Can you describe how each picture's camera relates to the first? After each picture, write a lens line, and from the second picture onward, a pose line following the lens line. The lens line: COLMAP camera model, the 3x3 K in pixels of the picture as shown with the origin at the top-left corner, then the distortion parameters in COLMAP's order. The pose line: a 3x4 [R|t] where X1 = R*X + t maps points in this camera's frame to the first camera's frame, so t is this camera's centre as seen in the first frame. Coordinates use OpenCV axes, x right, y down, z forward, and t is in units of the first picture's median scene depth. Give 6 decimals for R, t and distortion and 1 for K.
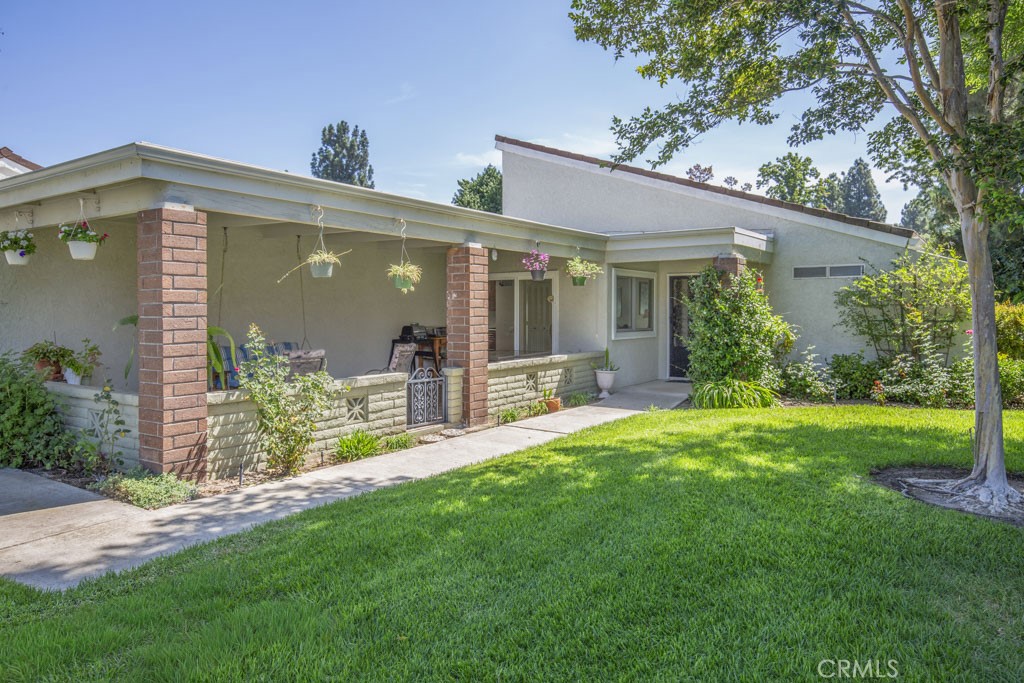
lens RADIAL K [[773.8, 0, 511.5], [0, 773.8, 314.5], [0, 0, 1]] dist [-0.006323, -0.005056]
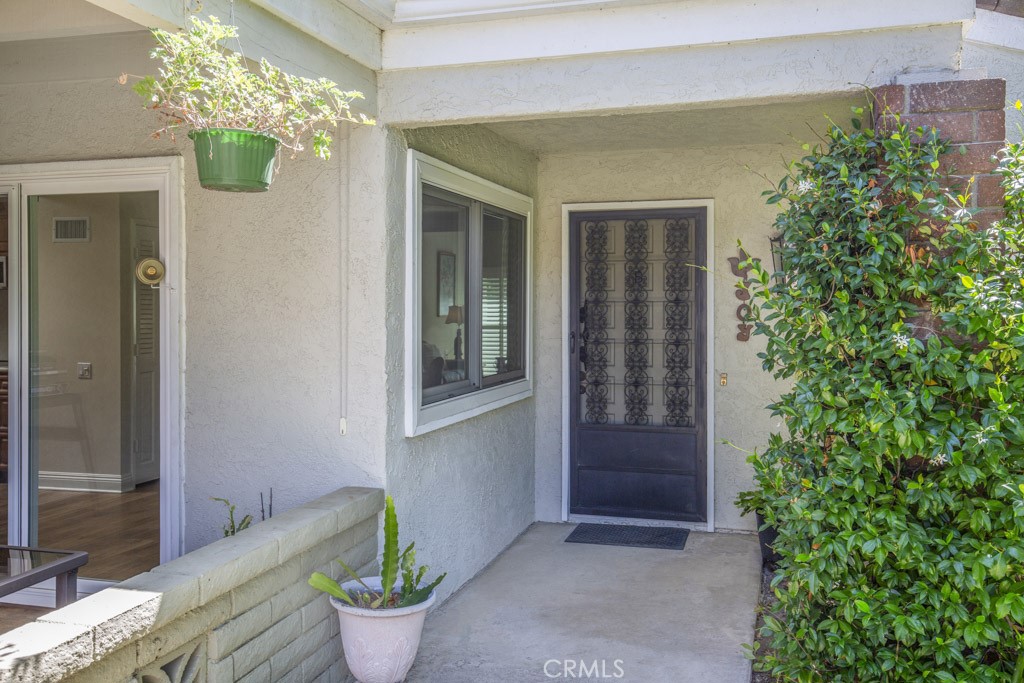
lens RADIAL K [[893.2, 0, 512.0], [0, 893.2, 335.6], [0, 0, 1]] dist [0.006374, 0.000905]
pose [[0.960726, -0.004844, 0.277456, 0.095883], [-0.004062, 0.999495, 0.031516, -0.010593], [-0.277469, -0.031405, 0.960221, 0.824990]]
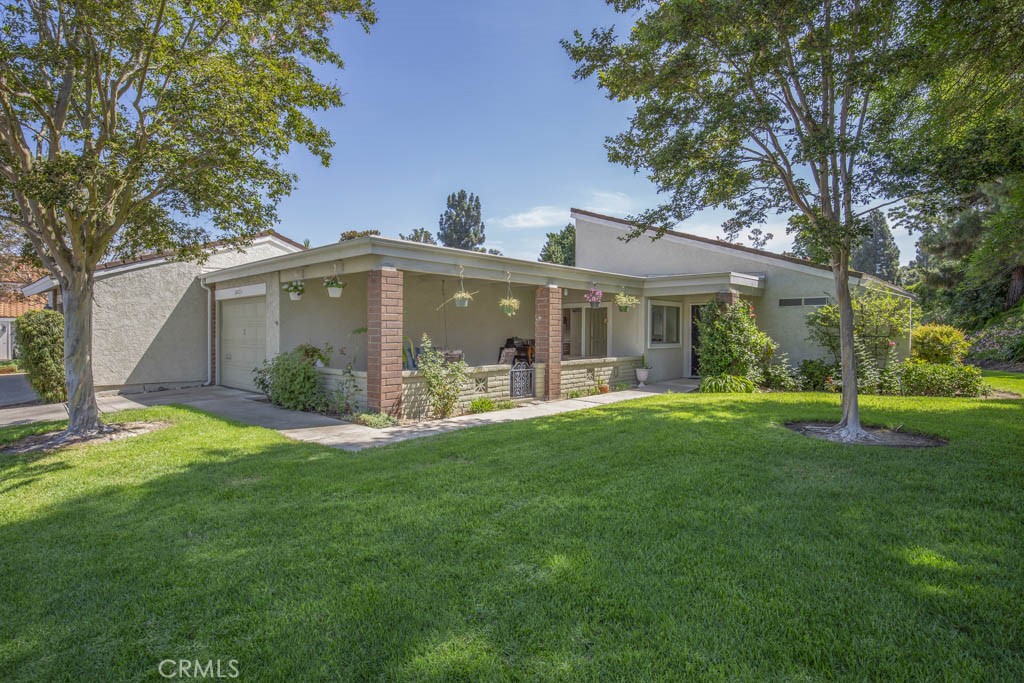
lens RADIAL K [[625.0, 0, 513.1], [0, 625.0, 341.4], [0, 0, 1]] dist [-0.022915, 0.000268]
pose [[0.992066, 0.005373, -0.125600, 0.028452], [-0.004206, 0.999946, 0.009553, 0.010178], [0.125645, -0.008948, 0.992035, -0.243962]]
